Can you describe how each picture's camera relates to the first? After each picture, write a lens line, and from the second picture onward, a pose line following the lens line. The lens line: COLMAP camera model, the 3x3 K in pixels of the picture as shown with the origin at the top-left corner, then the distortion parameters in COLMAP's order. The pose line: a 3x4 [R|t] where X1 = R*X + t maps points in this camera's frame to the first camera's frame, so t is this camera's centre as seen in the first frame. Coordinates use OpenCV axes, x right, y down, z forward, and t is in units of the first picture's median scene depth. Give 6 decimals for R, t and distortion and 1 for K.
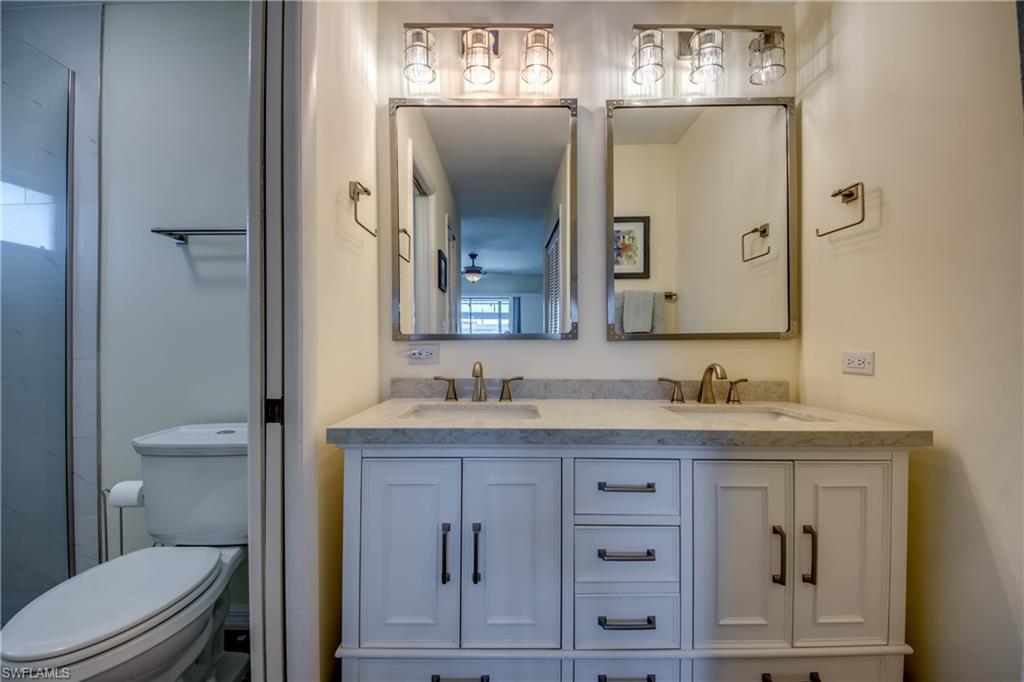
lens RADIAL K [[399.1, 0, 510.1], [0, 399.1, 340.0], [0, 0, 1]] dist [0.005396, -0.009650]
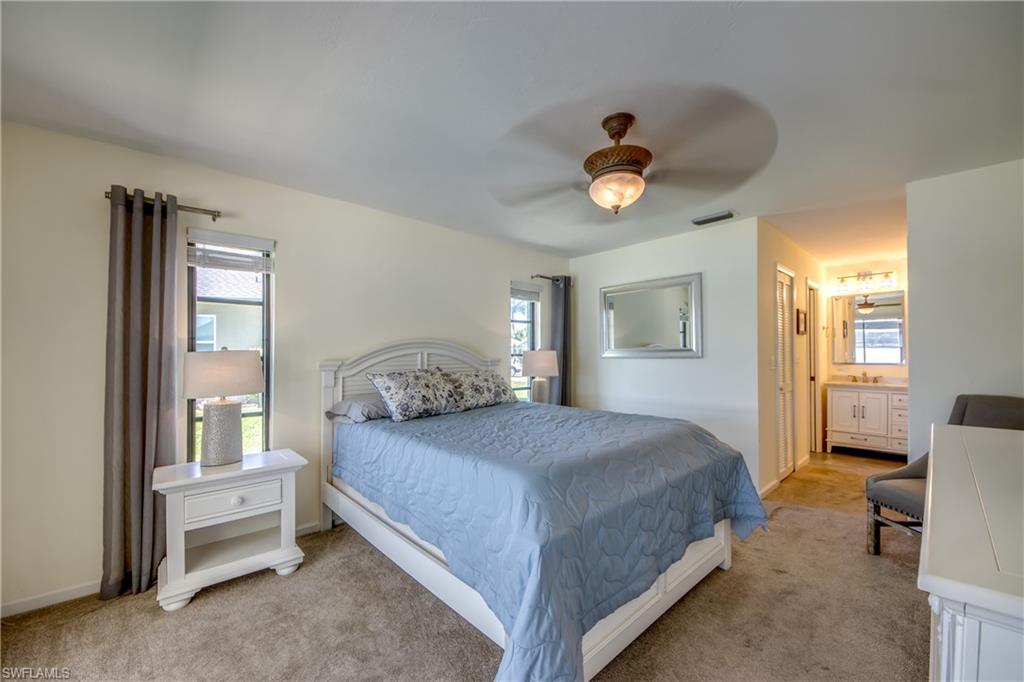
lens RADIAL K [[406.8, 0, 510.6], [0, 406.8, 364.9], [0, 0, 1]] dist [0.041266, -0.026806]
pose [[0.691272, 0.002980, -0.722589, 0.594472], [0.015171, 0.999711, 0.018637, -0.169578], [0.722436, -0.023846, 0.691027, -5.666095]]
